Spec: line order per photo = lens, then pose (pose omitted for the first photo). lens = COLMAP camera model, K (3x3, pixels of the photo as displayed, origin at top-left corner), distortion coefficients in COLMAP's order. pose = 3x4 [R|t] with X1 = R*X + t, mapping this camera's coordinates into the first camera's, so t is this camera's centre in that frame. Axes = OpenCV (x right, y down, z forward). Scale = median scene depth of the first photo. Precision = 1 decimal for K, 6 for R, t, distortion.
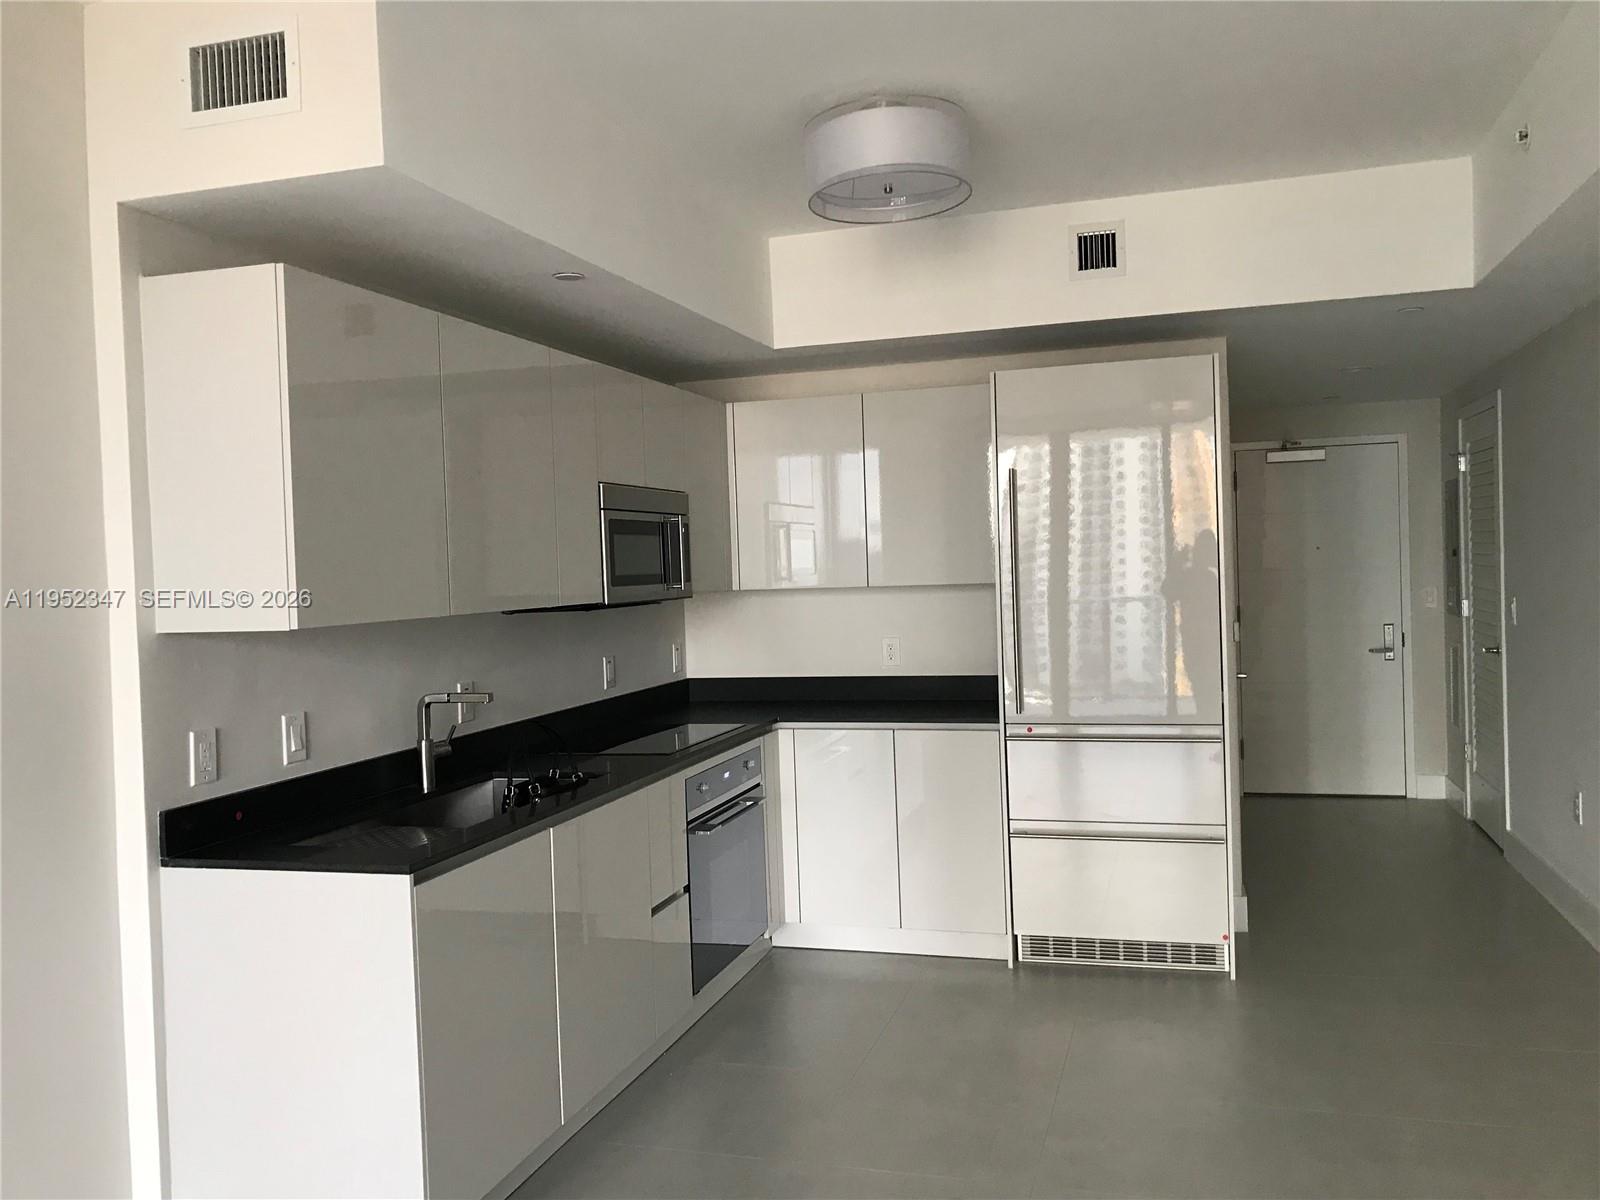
lens RADIAL K [[1314.0, 0, 796.4], [0, 1314.0, 597.9], [0, 0, 1]] dist [0.031245, -0.000583]
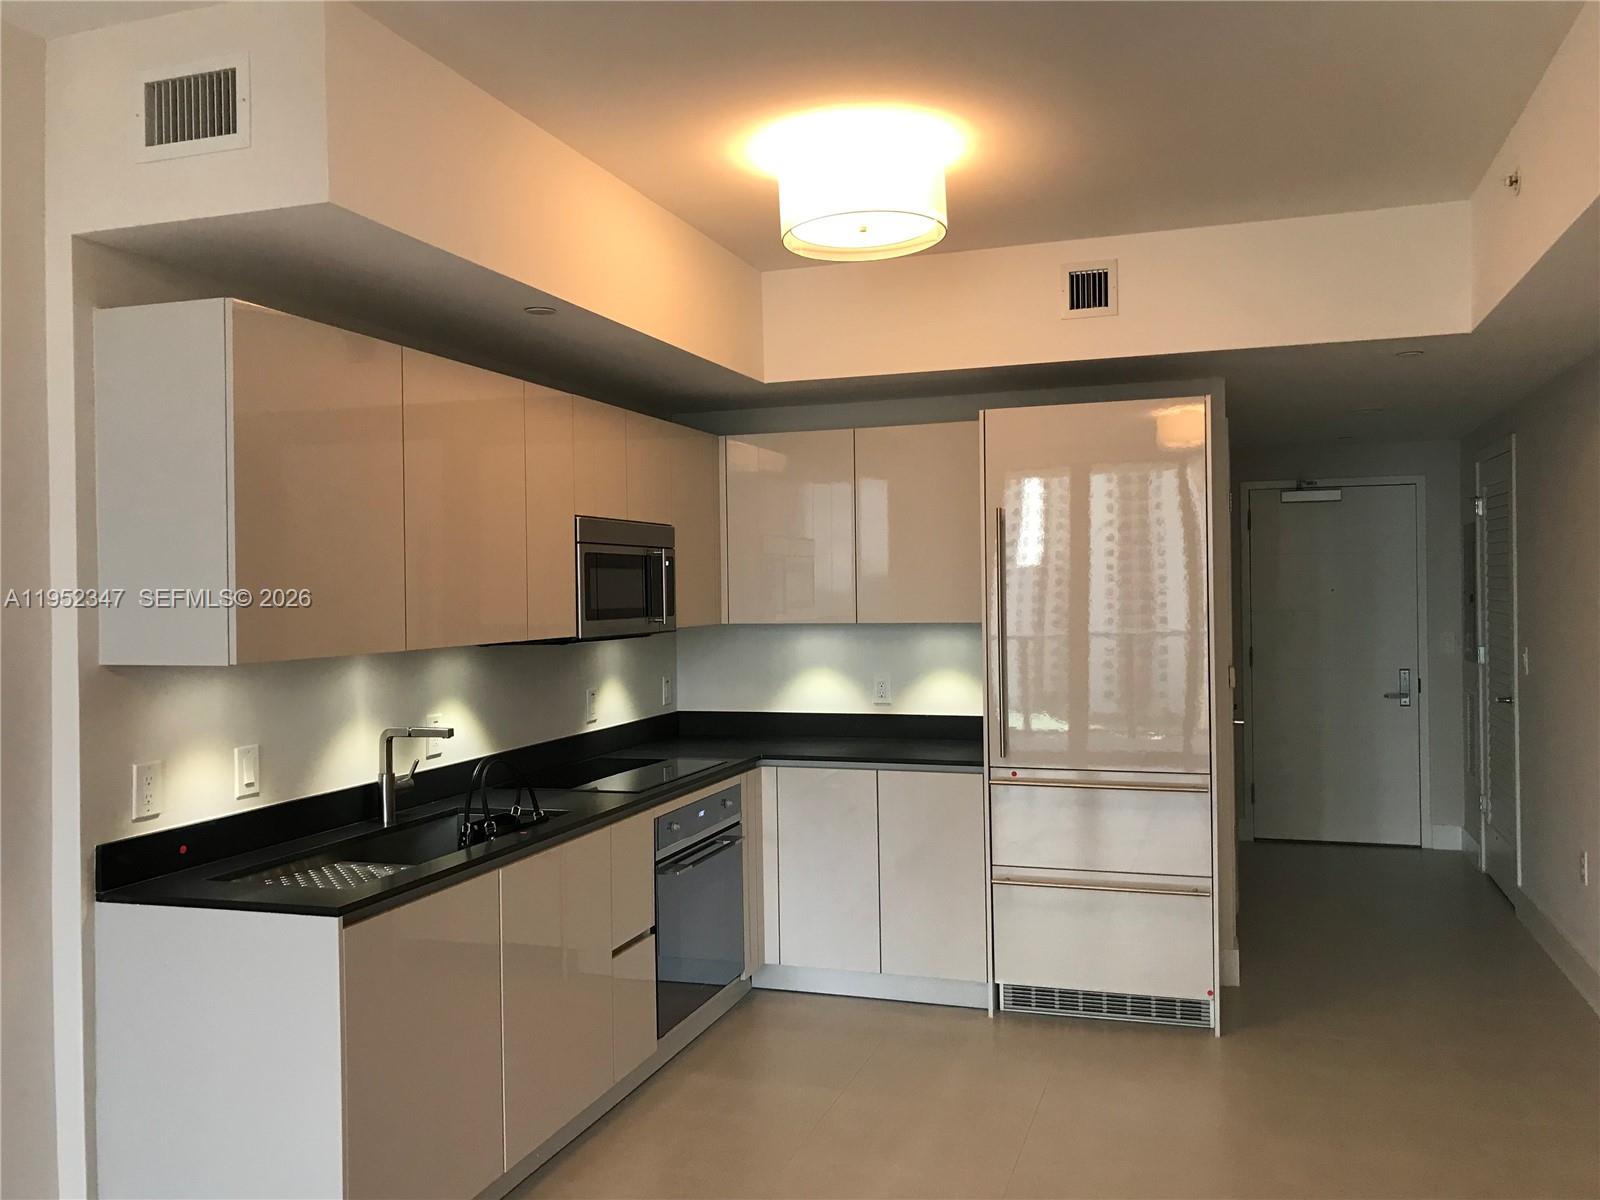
lens RADIAL K [[1317.2, 0, 795.1], [0, 1317.2, 595.0], [0, 0, 1]] dist [0.003978, 0.059011]
pose [[0.999342, 0.019696, -0.030470, 0.041943], [-0.020317, 0.999589, -0.020235, -0.010116], [0.030059, 0.020841, 0.999331, 0.011596]]
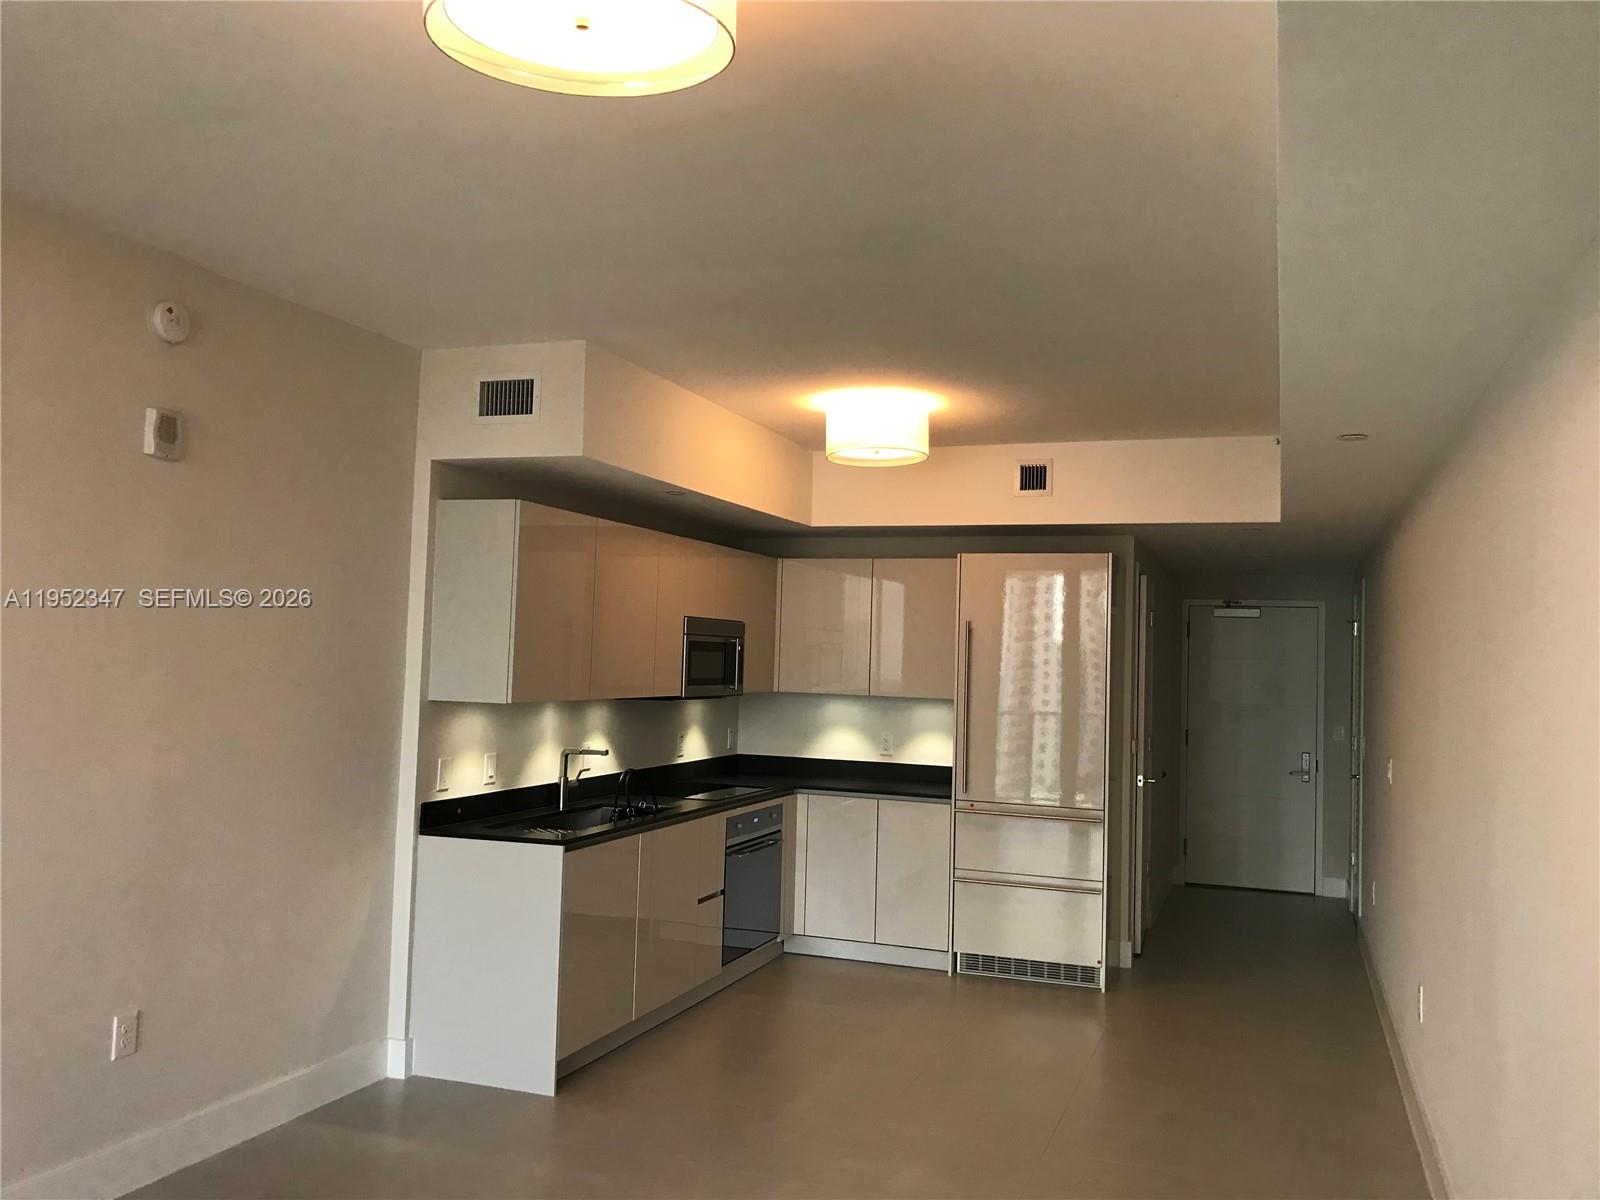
lens RADIAL K [[1314.0, 0, 796.4], [0, 1314.0, 597.9], [0, 0, 1]] dist [0.031245, -0.000583]
pose [[0.996197, 0.062380, -0.060826, 0.061659], [-0.066498, 0.995452, -0.068211, -0.013136], [0.056294, 0.071997, 0.995815, -0.444832]]
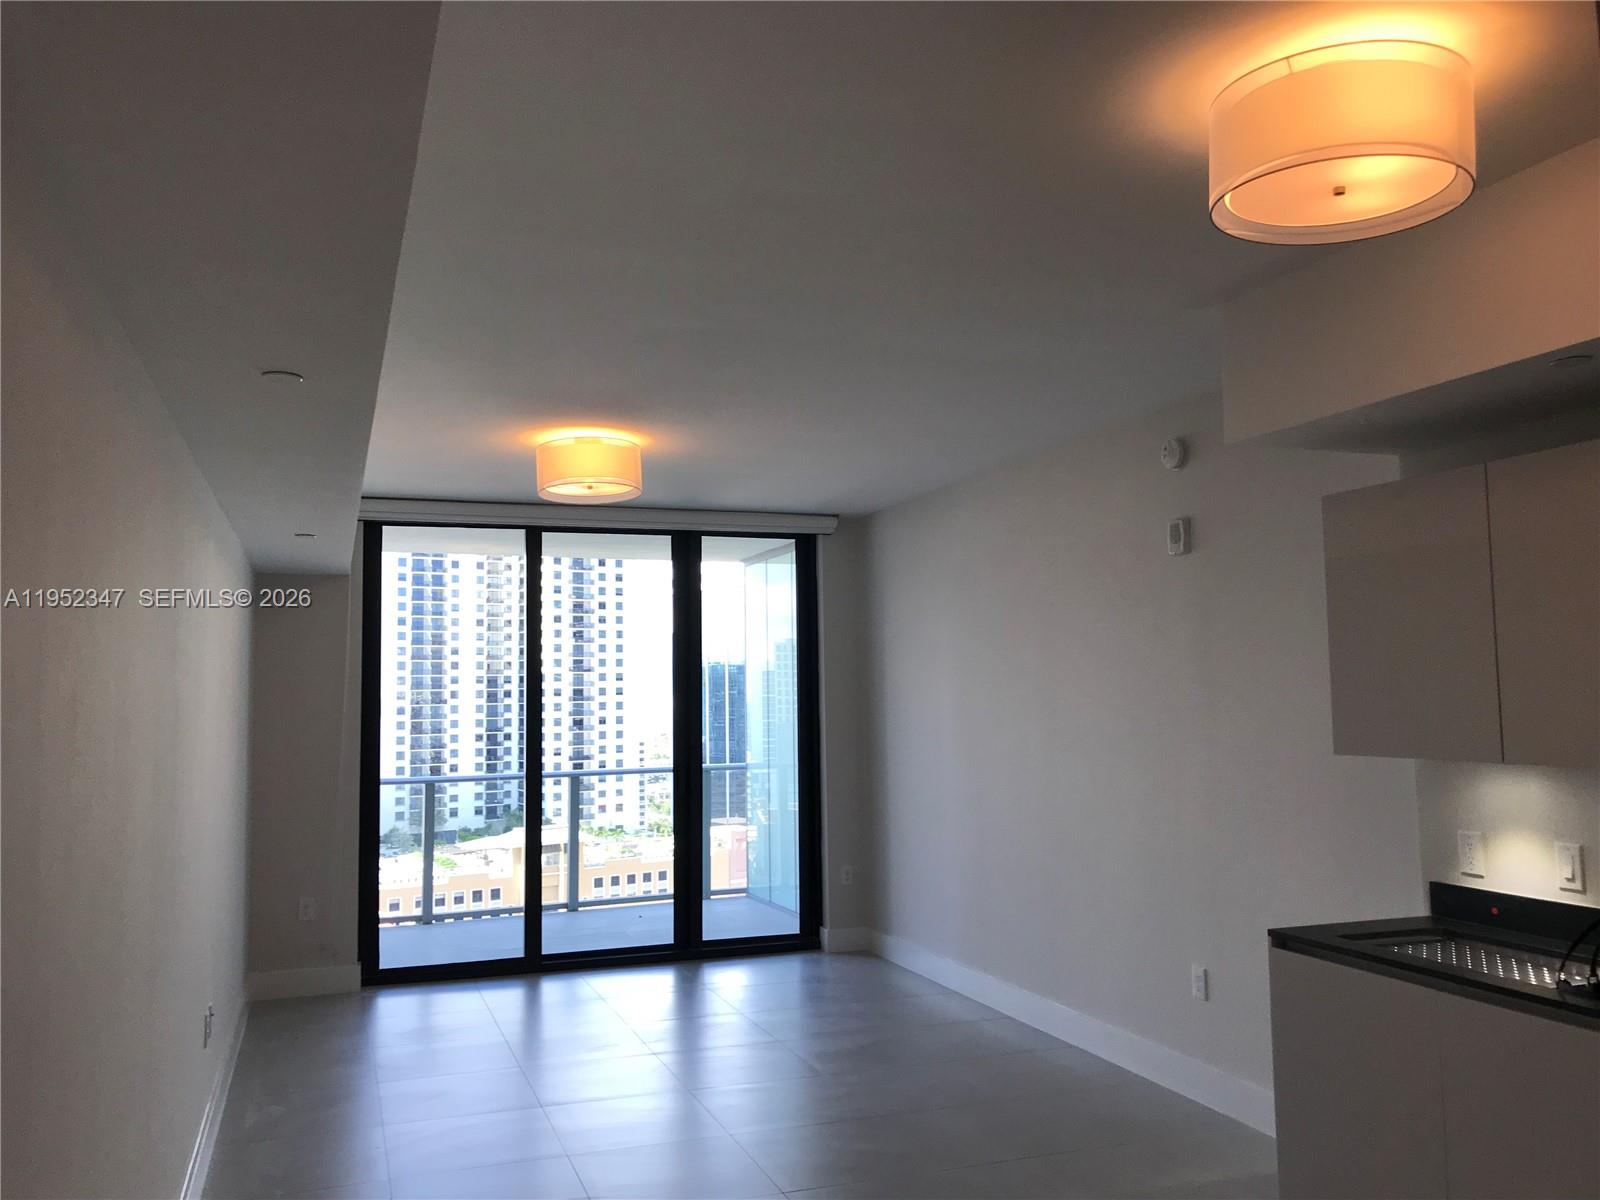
lens RADIAL K [[1314.0, 0, 796.4], [0, 1314.0, 597.9], [0, 0, 1]] dist [0.031245, -0.000583]
pose [[-0.801188, 0.001972, -0.598409, 0.538373], [0.029055, 0.998943, -0.035609, -0.063708], [0.597707, -0.045916, -0.800399, 1.056392]]
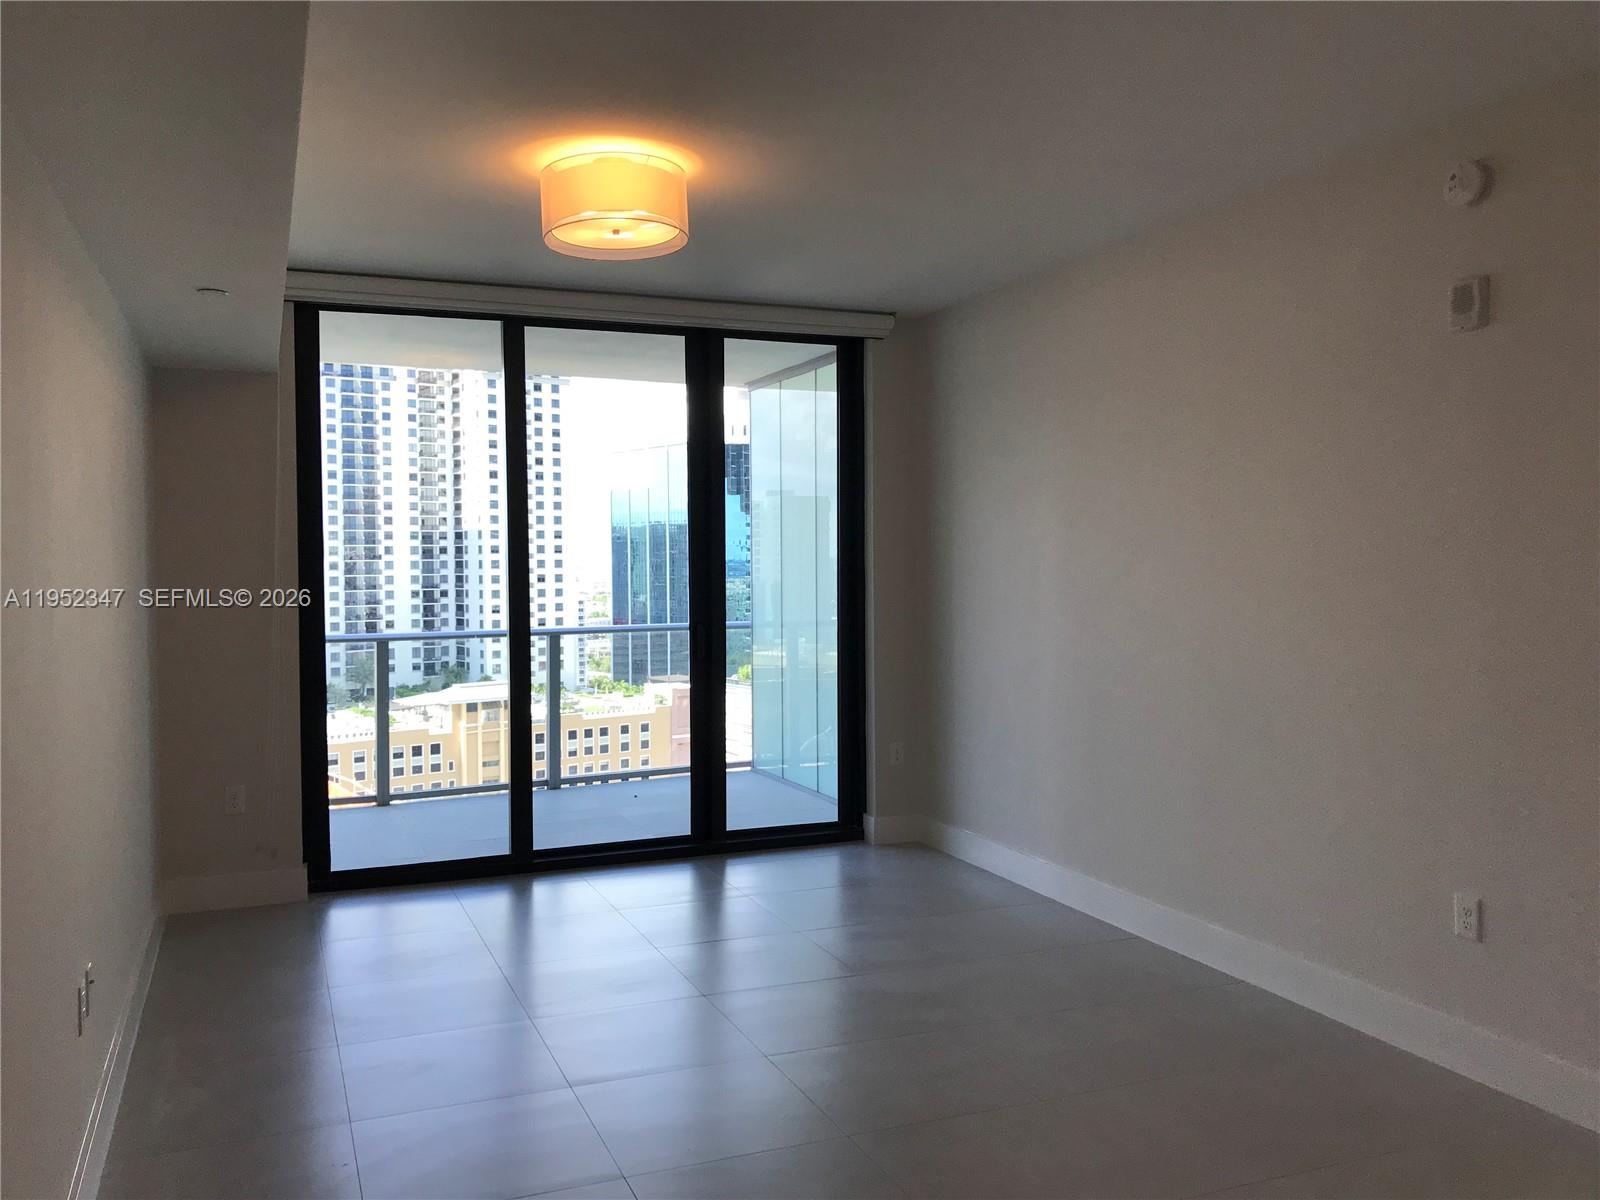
lens RADIAL K [[1305.2, 0, 800.5], [0, 1305.2, 606.2], [0, 0, 1]] dist [0.021006, -0.001428]
pose [[-0.769234, 0.064232, -0.635731, 0.428204], [0.018487, 0.996755, 0.078339, -0.034325], [0.638700, 0.048508, -0.767925, 0.710710]]
